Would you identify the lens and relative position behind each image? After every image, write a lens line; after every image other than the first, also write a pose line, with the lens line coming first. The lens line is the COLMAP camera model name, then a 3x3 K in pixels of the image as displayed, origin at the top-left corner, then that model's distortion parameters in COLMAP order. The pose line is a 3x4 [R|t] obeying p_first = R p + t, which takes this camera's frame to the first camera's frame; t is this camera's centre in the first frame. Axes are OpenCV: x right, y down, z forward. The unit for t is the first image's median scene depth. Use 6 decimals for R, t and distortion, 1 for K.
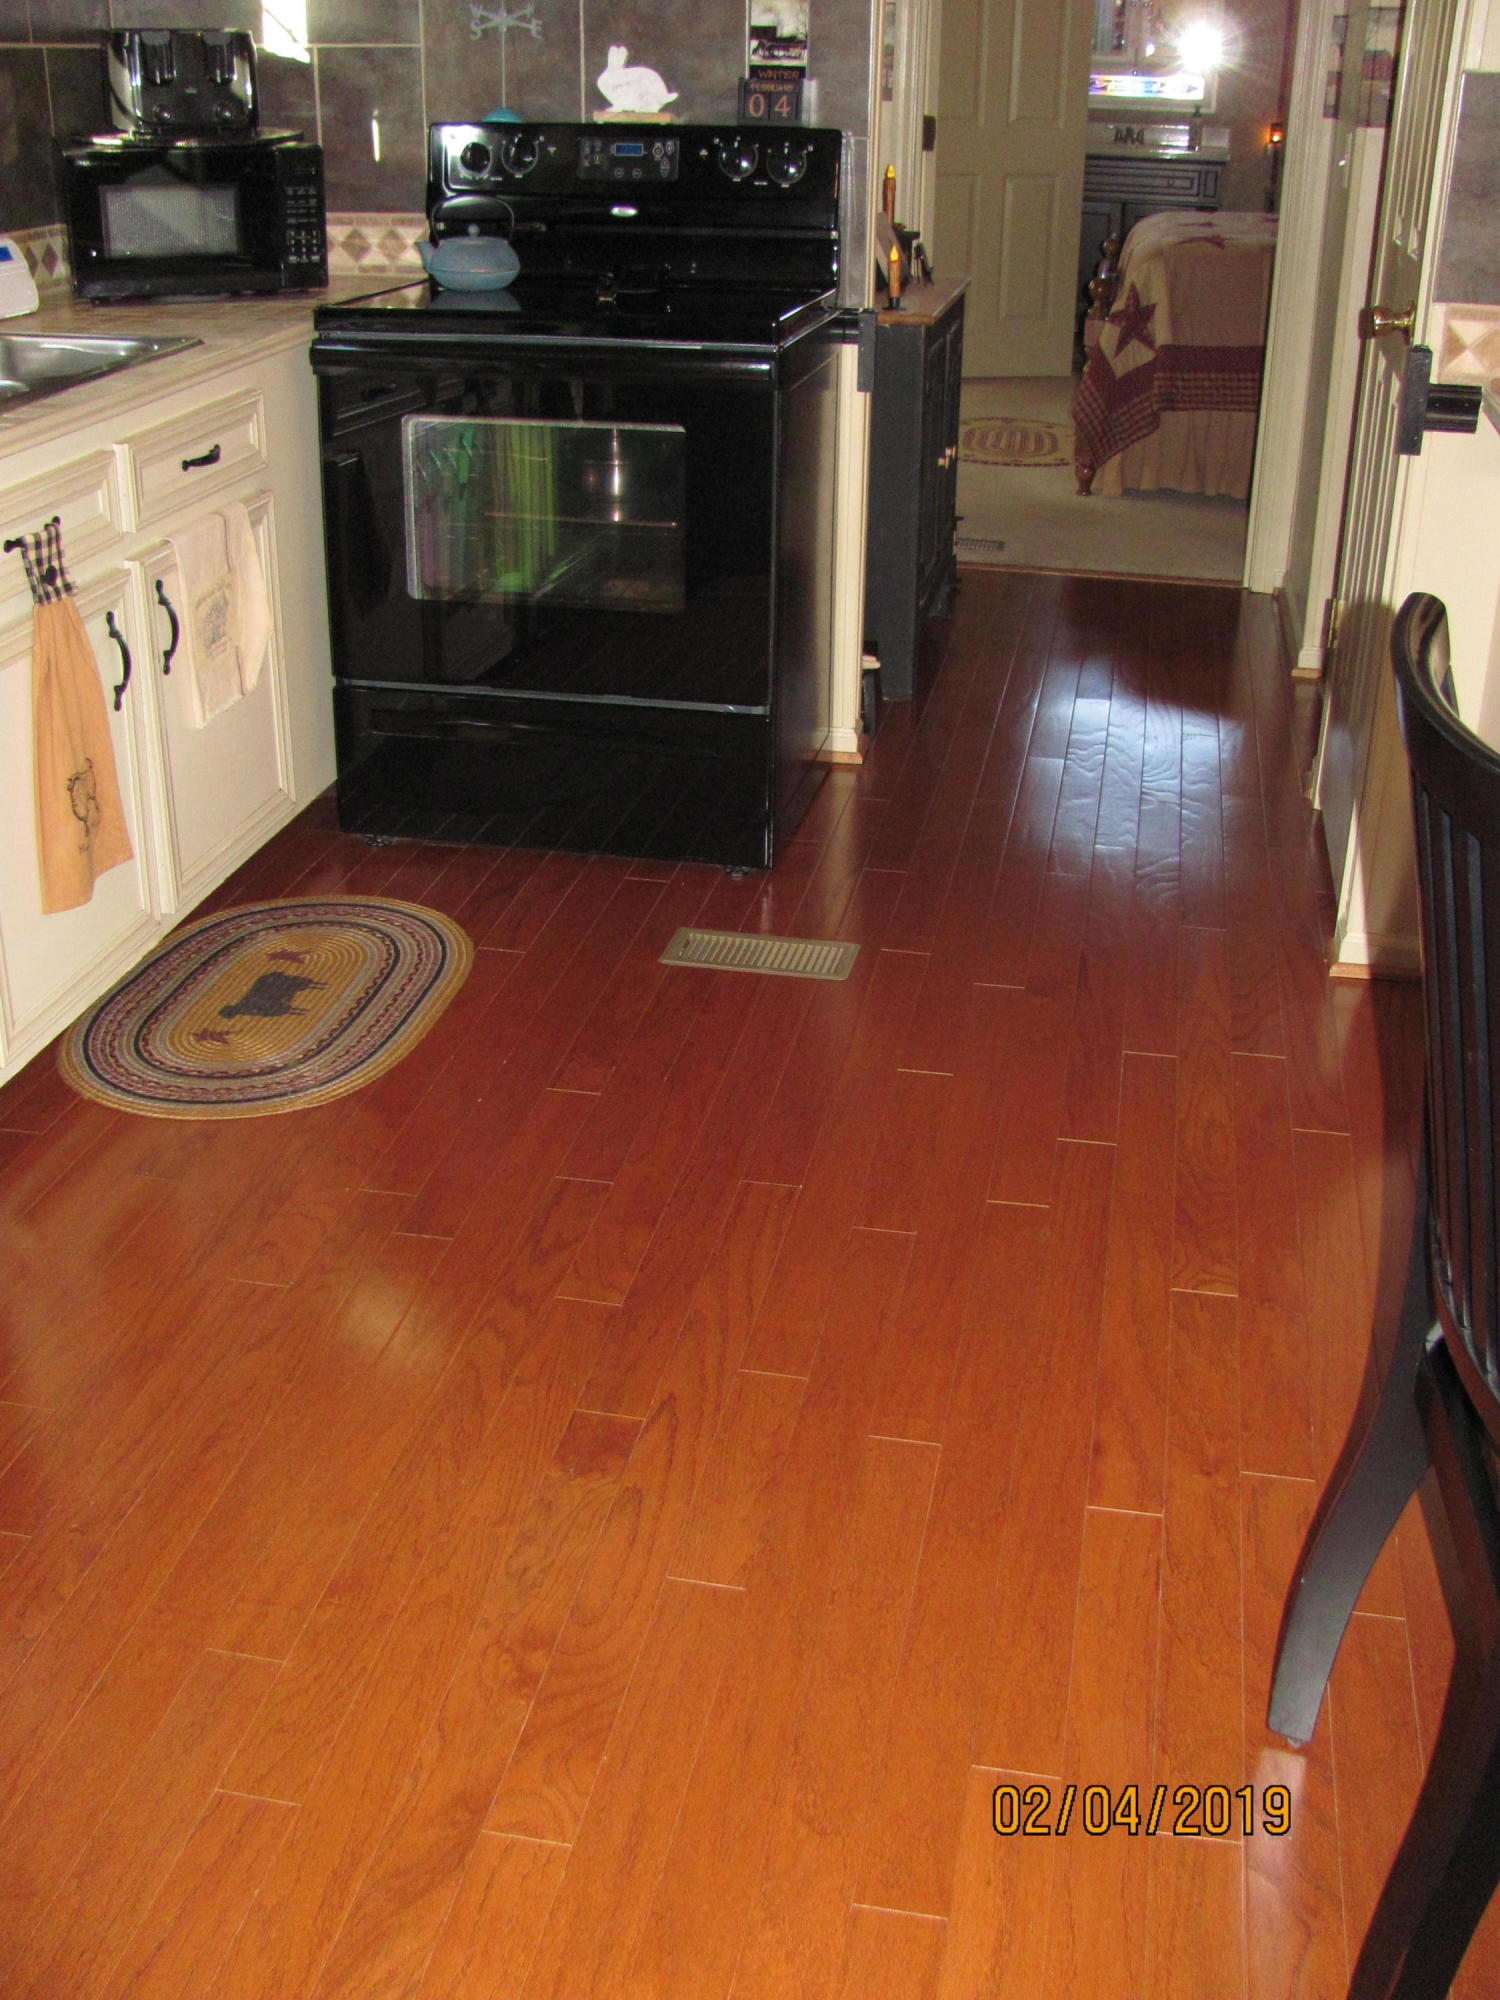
lens RADIAL K [[2146.5, 0, 750.2], [0, 2146.5, 994.6], [0, 0, 1]] dist [-0.212736, 0.287045]
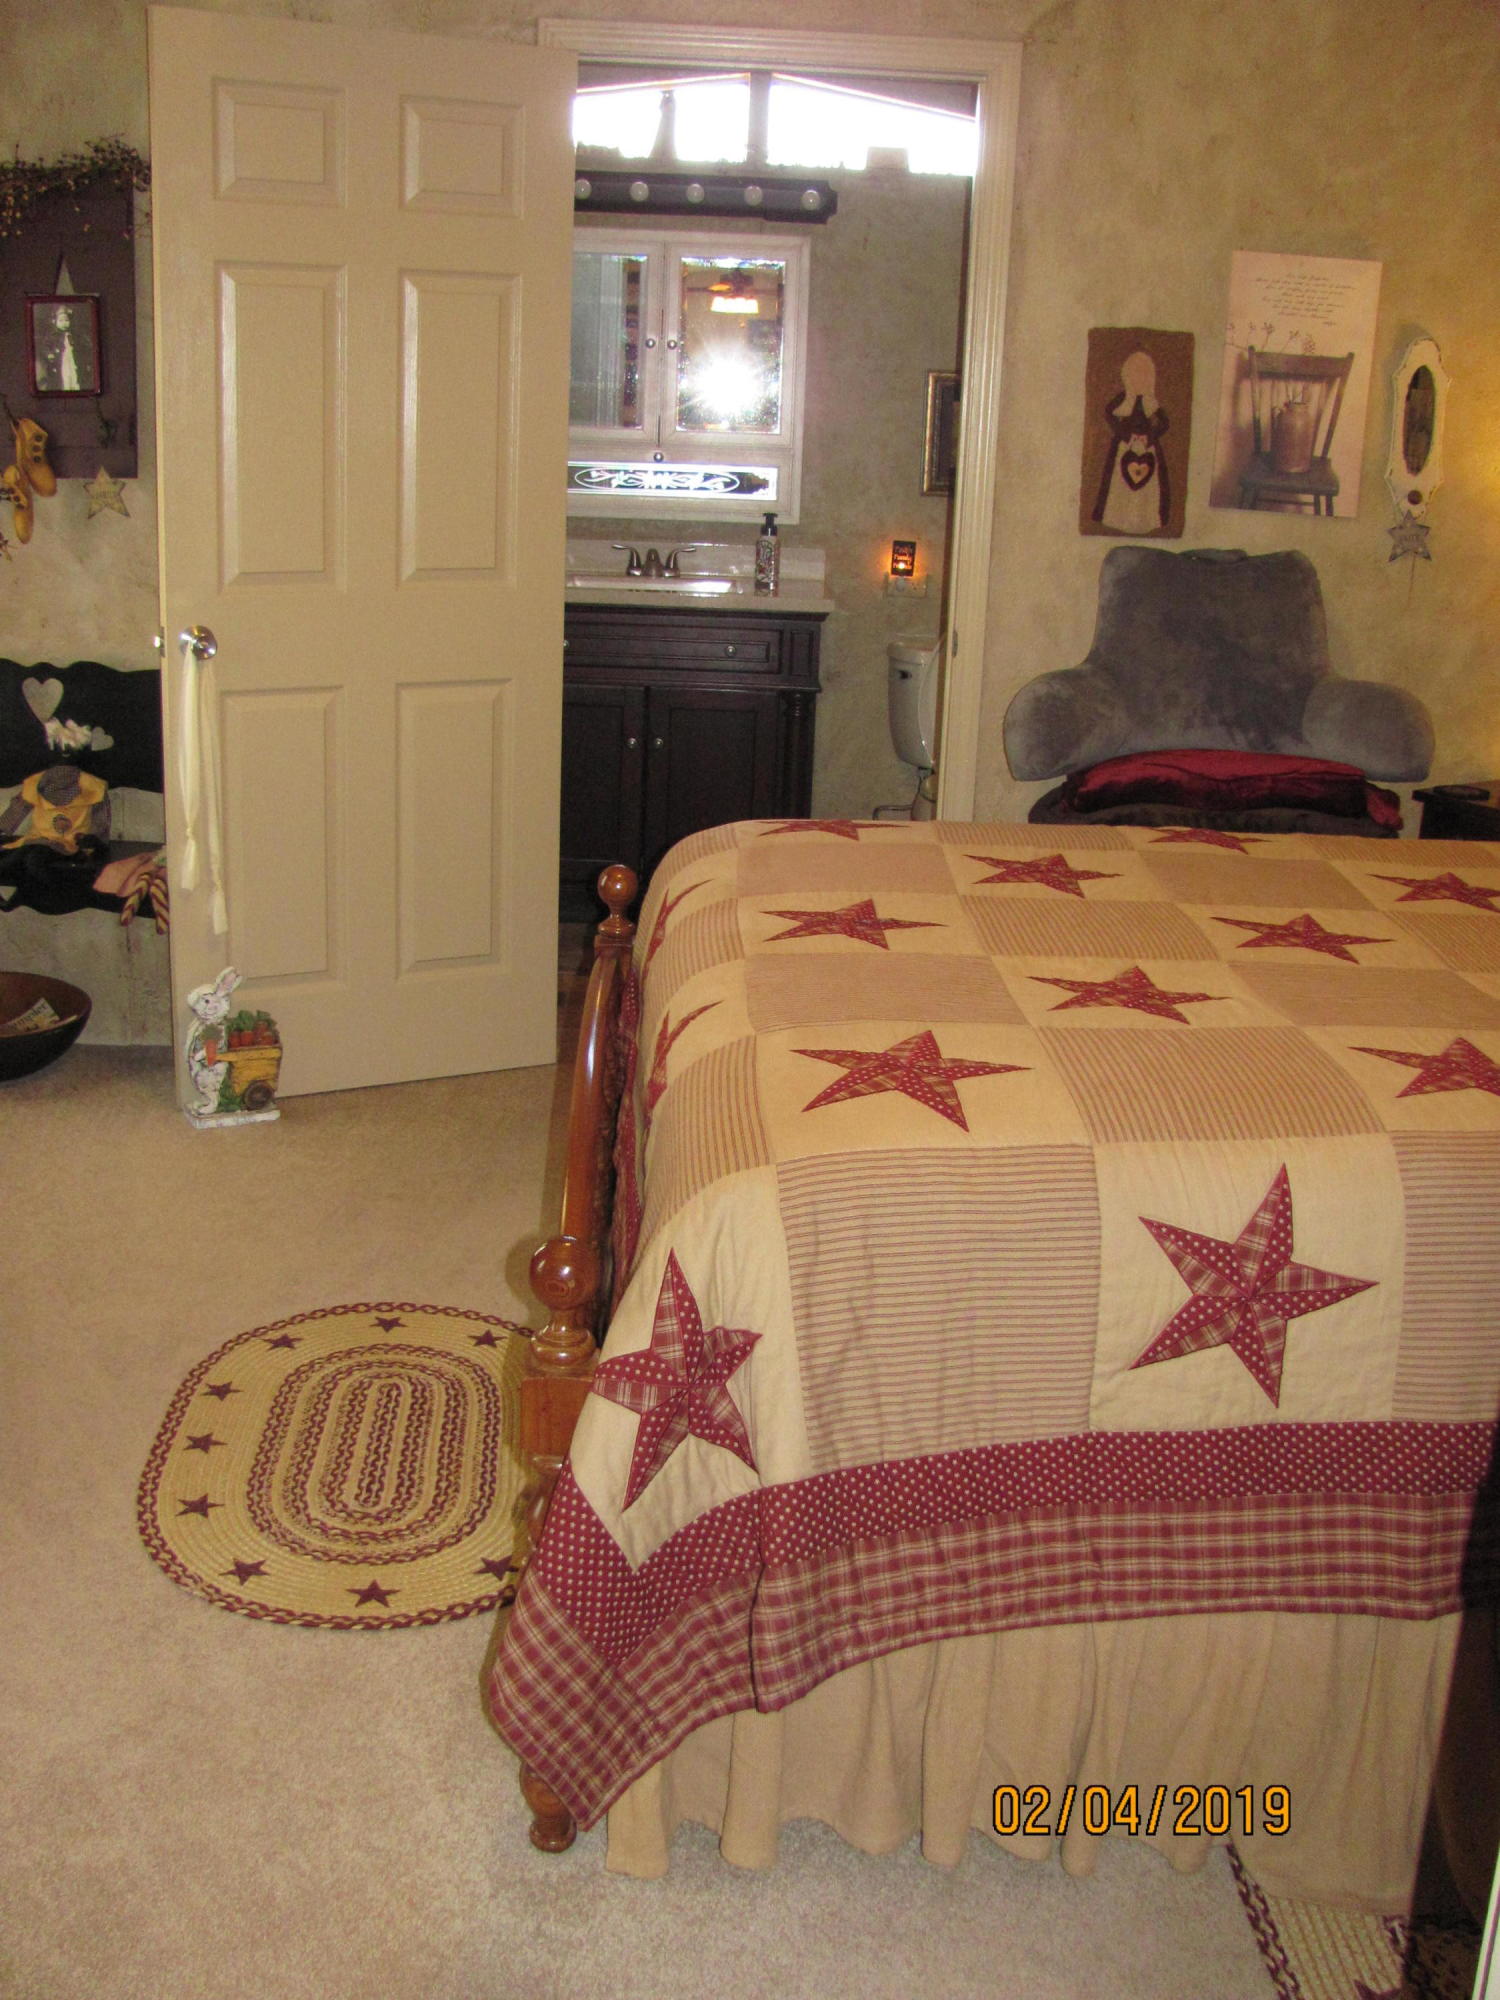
lens RADIAL K [[2146.5, 0, 750.2], [0, 2146.5, 994.6], [0, 0, 1]] dist [-0.212736, 0.287045]
pose [[0.978067, -0.031469, 0.205898, 0.131106], [0.060759, 0.988633, -0.137522, -0.332220], [-0.199229, 0.147016, 0.968862, 0.692985]]
